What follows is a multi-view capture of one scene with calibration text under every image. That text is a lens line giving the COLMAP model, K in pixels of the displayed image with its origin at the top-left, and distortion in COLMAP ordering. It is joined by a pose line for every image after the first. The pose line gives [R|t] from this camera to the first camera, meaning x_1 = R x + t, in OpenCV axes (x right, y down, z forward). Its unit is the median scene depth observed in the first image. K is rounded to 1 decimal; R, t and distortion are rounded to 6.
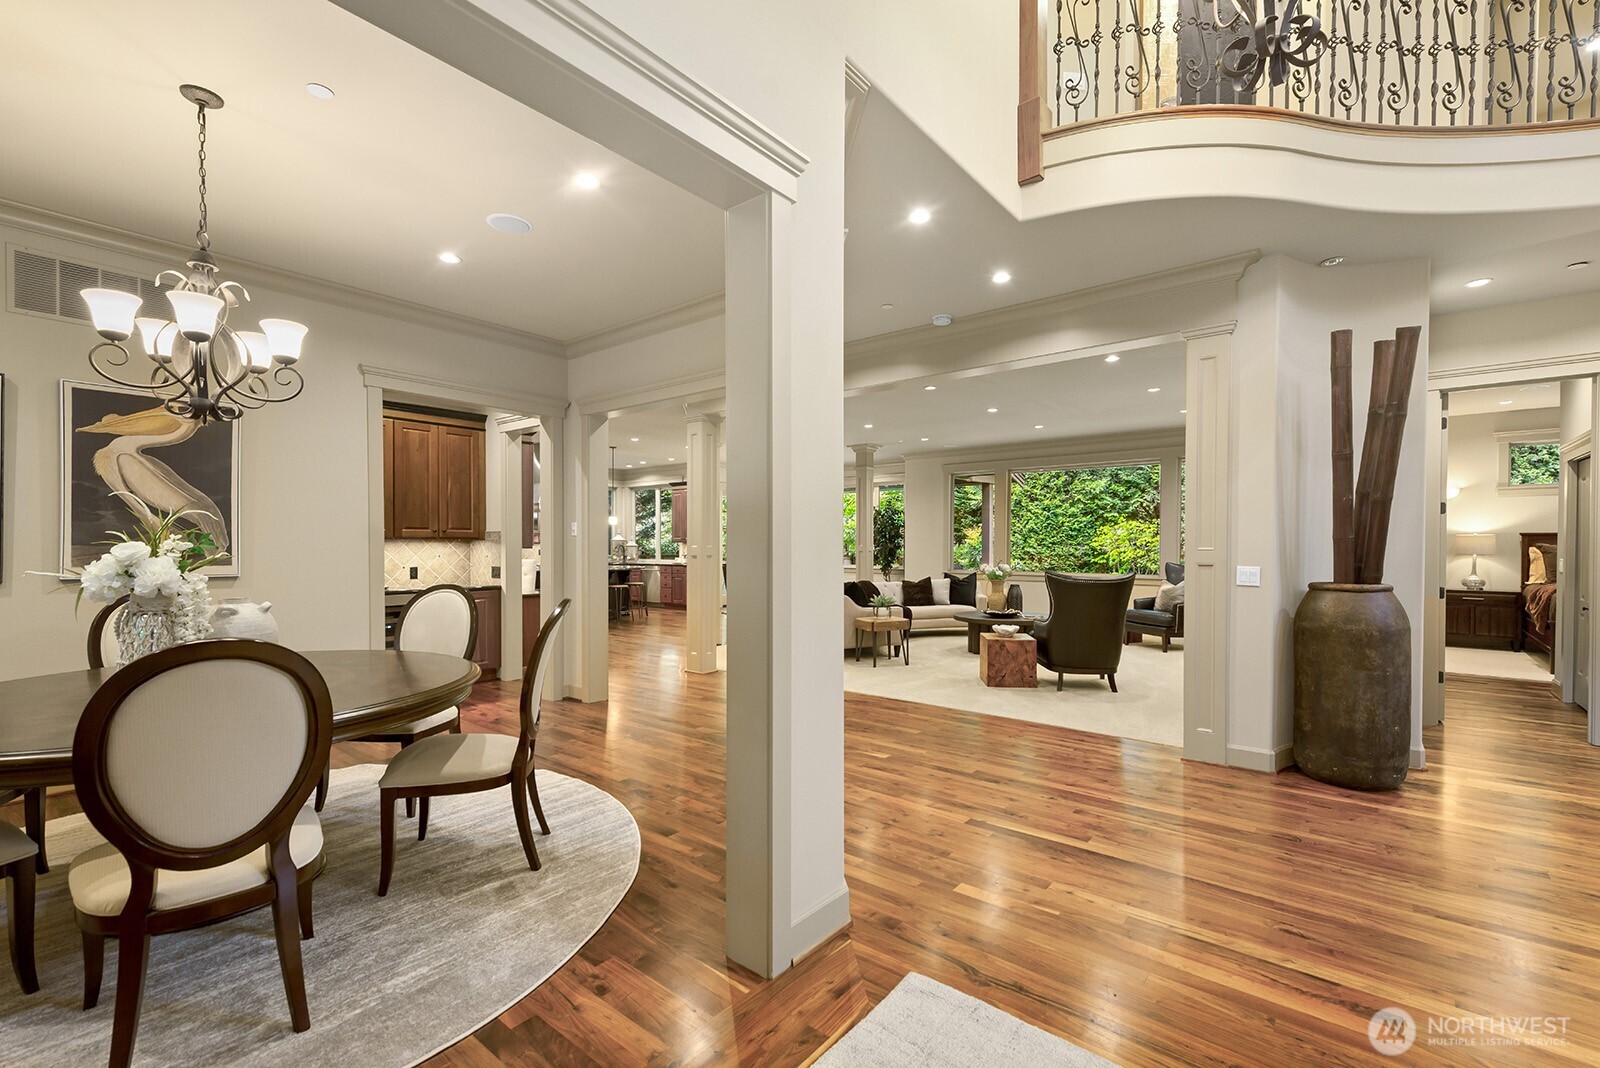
lens RADIAL K [[702.1, 0, 829.8], [0, 702.1, 525.1], [0, 0, 1]] dist [0.009846, -0.000829]
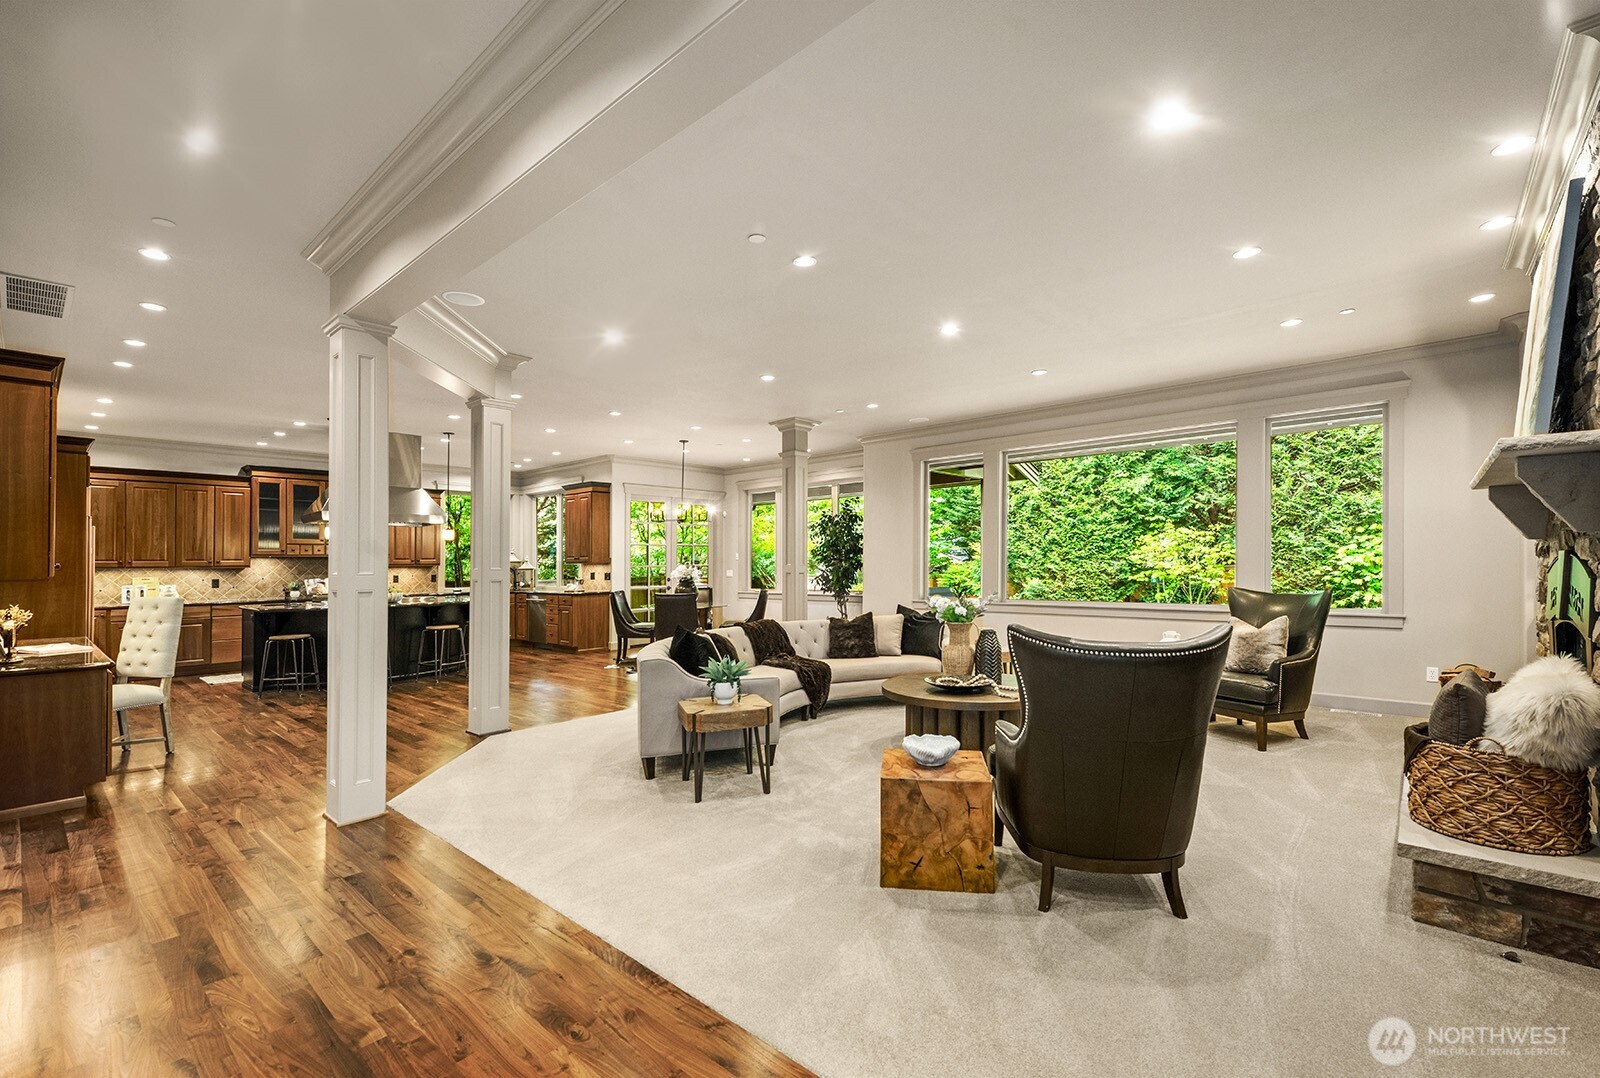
lens RADIAL K [[703.2, 0, 810.6], [0, 703.2, 545.9], [0, 0, 1]] dist [0.003596, -0.000346]
pose [[0.997325, -0.015995, -0.071330, 0.101815], [0.016314, 0.999859, 0.003897, 0.006723], [0.071257, -0.005050, 0.997445, 0.263740]]
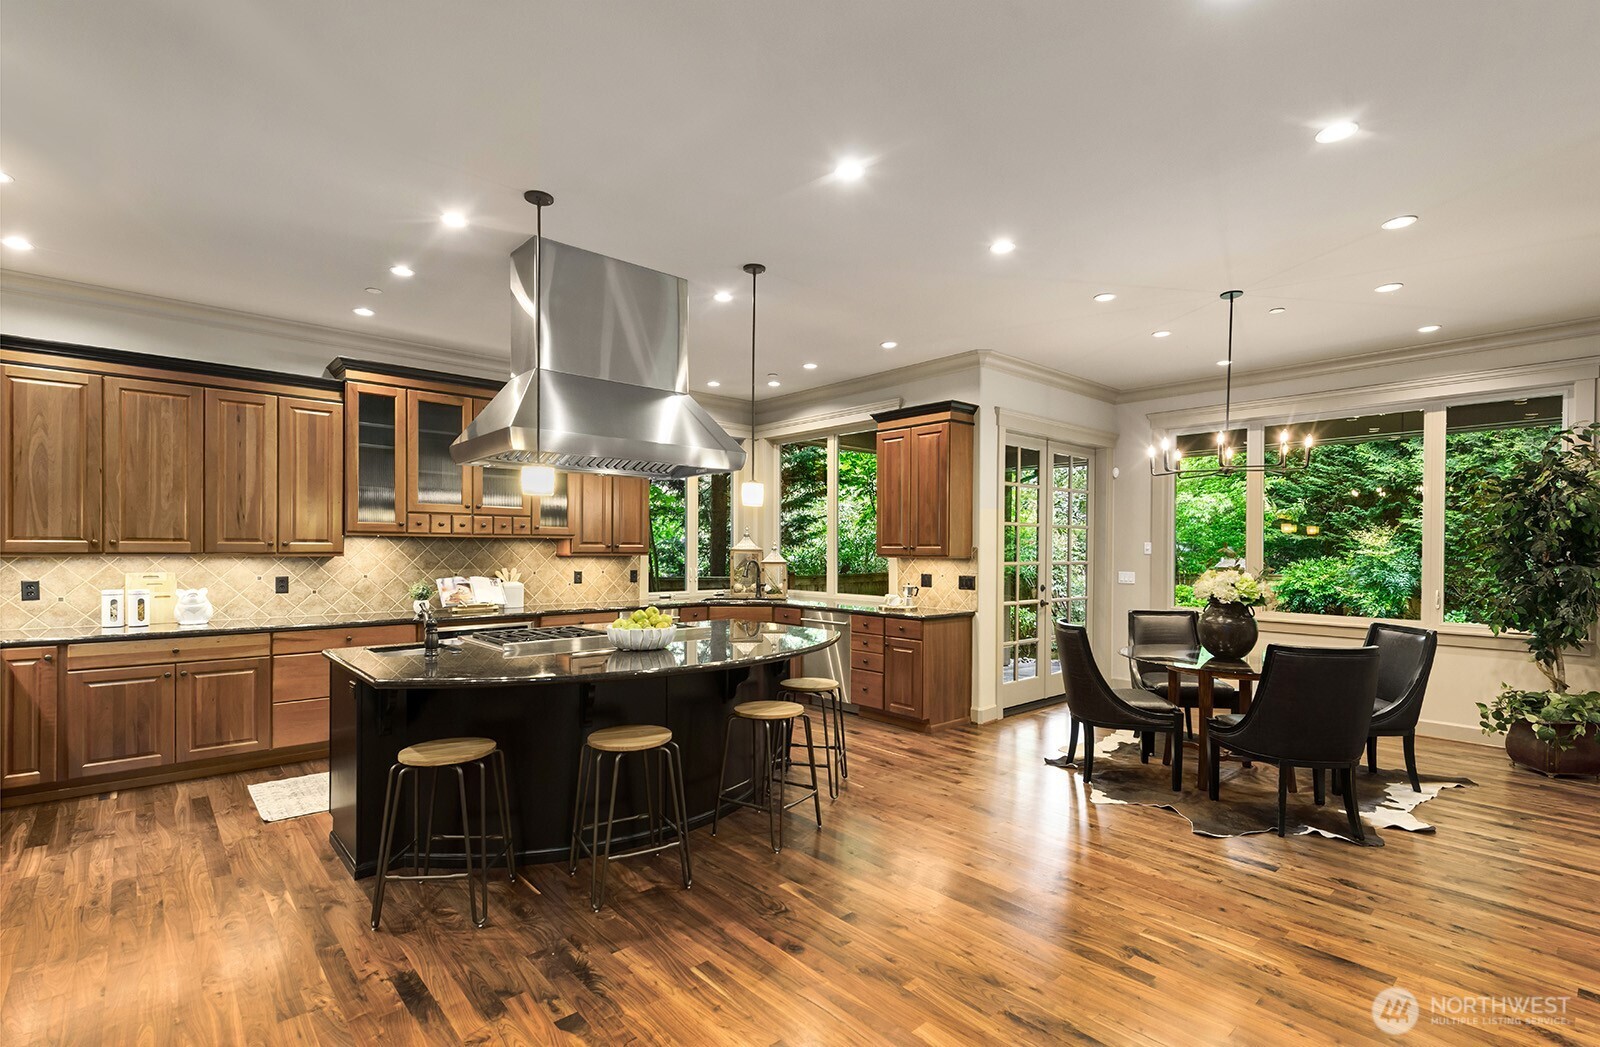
lens RADIAL K [[735.6, 0, 811.8], [0, 735.6, 553.4], [0, 0, 1]] dist [0.009720, -0.000532]
pose [[0.984543, 0.005981, -0.175043, -0.192783], [0.000186, 0.999380, 0.035194, 0.007122], [0.175145, -0.034682, 0.983932, 0.582836]]
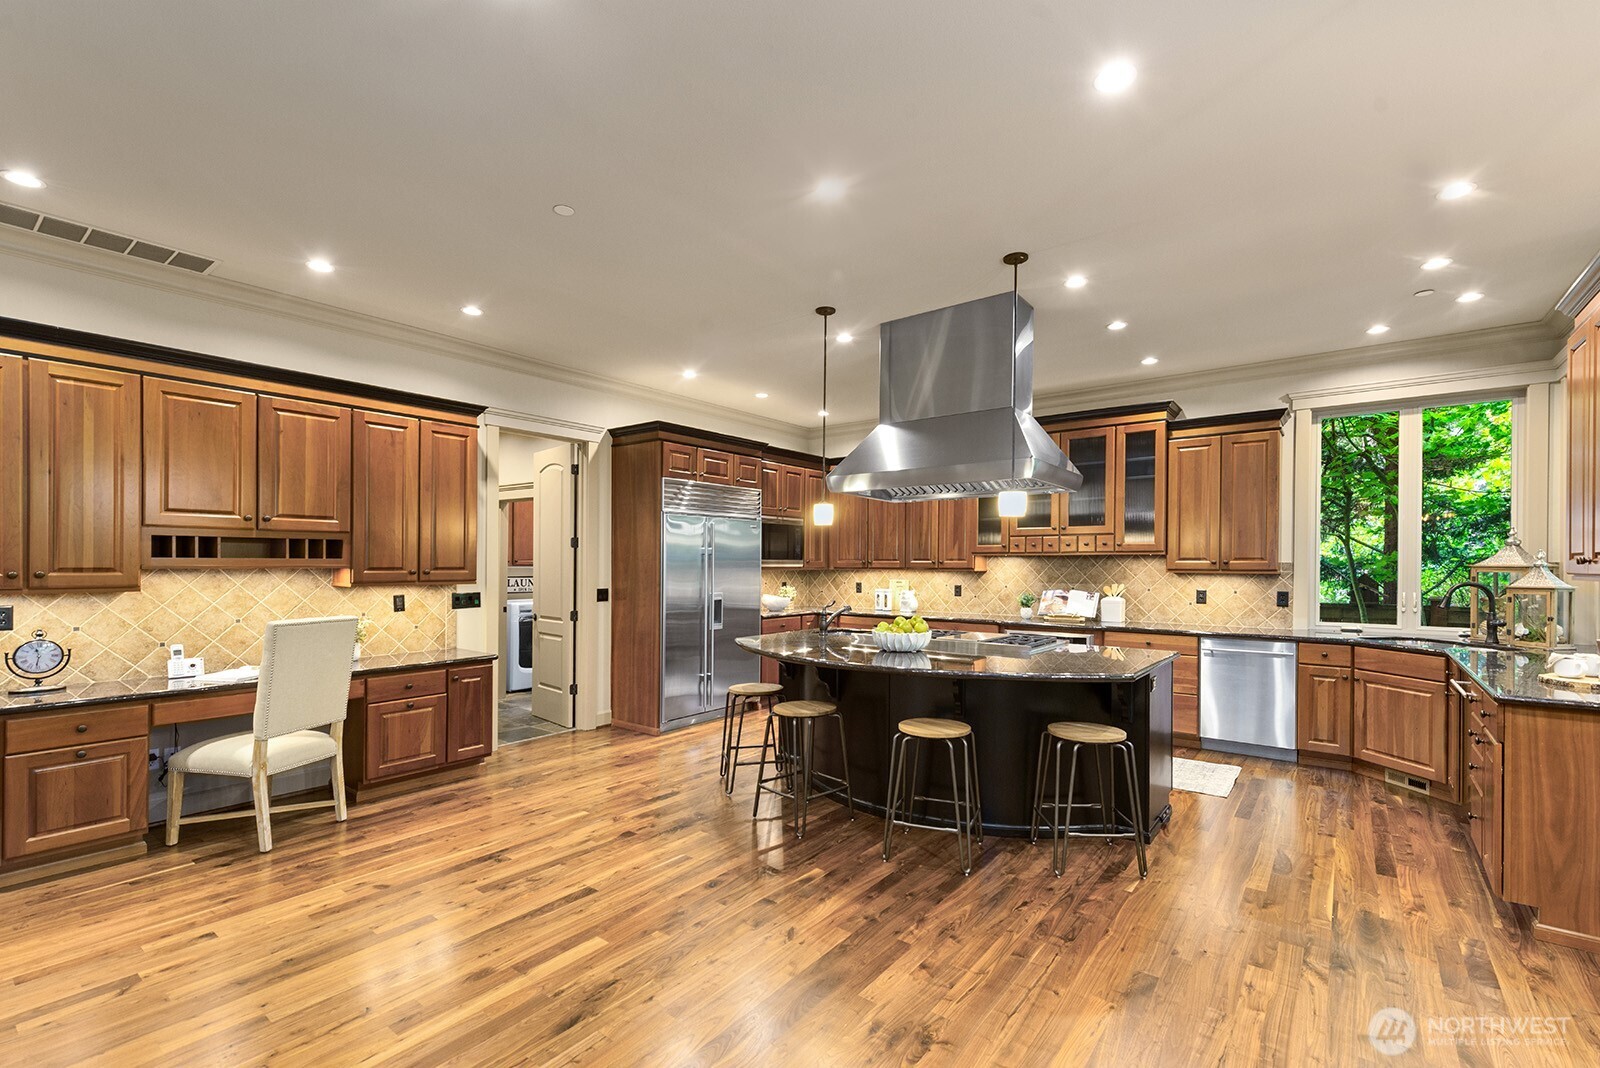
lens RADIAL K [[702.1, 0, 804.3], [0, 702.1, 559.2], [0, 0, 1]] dist [0.009846, -0.000829]
pose [[0.002585, -0.007527, -0.999968, -0.006787], [0.026672, 0.999616, -0.007455, 0.014186], [0.999641, -0.026652, 0.002785, 0.794173]]
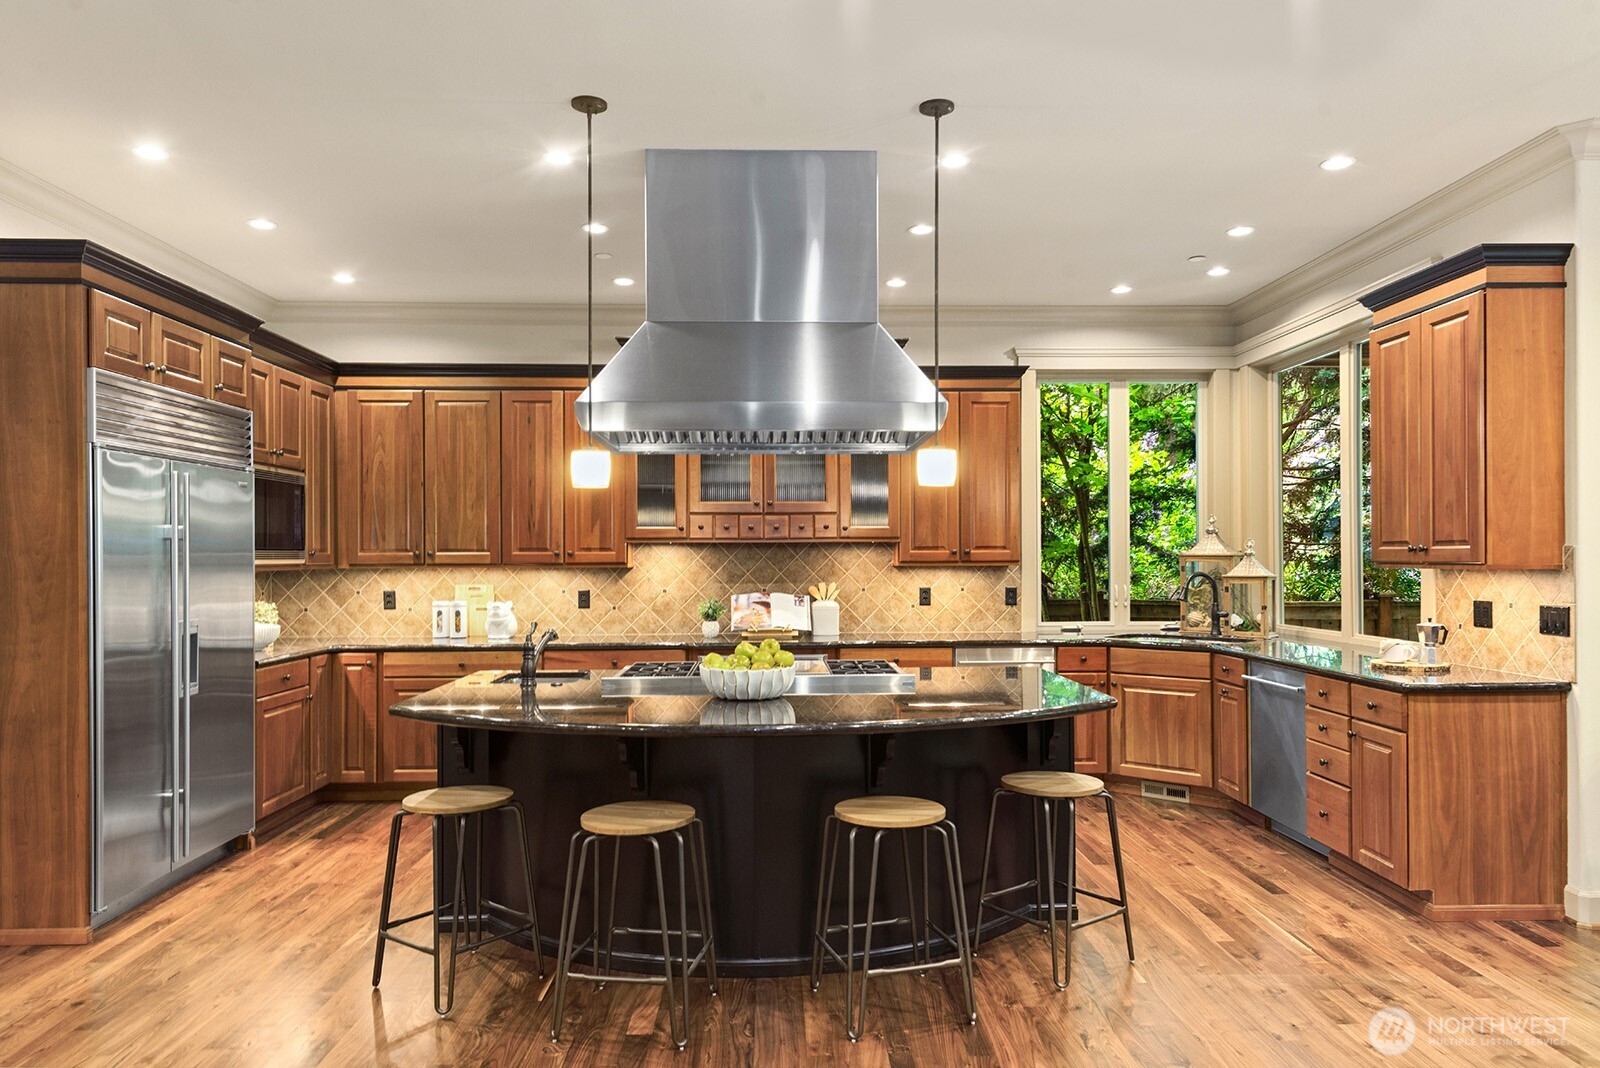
lens RADIAL K [[1071.5, 0, 808.5], [0, 1071.5, 554.6], [0, 0, 1]] dist [0.030762, -0.019567]
pose [[0.640050, -0.004552, -0.768319, -0.079916], [0.027164, 0.999491, 0.016707, 0.010512], [0.767853, -0.031564, 0.639848, 0.671850]]
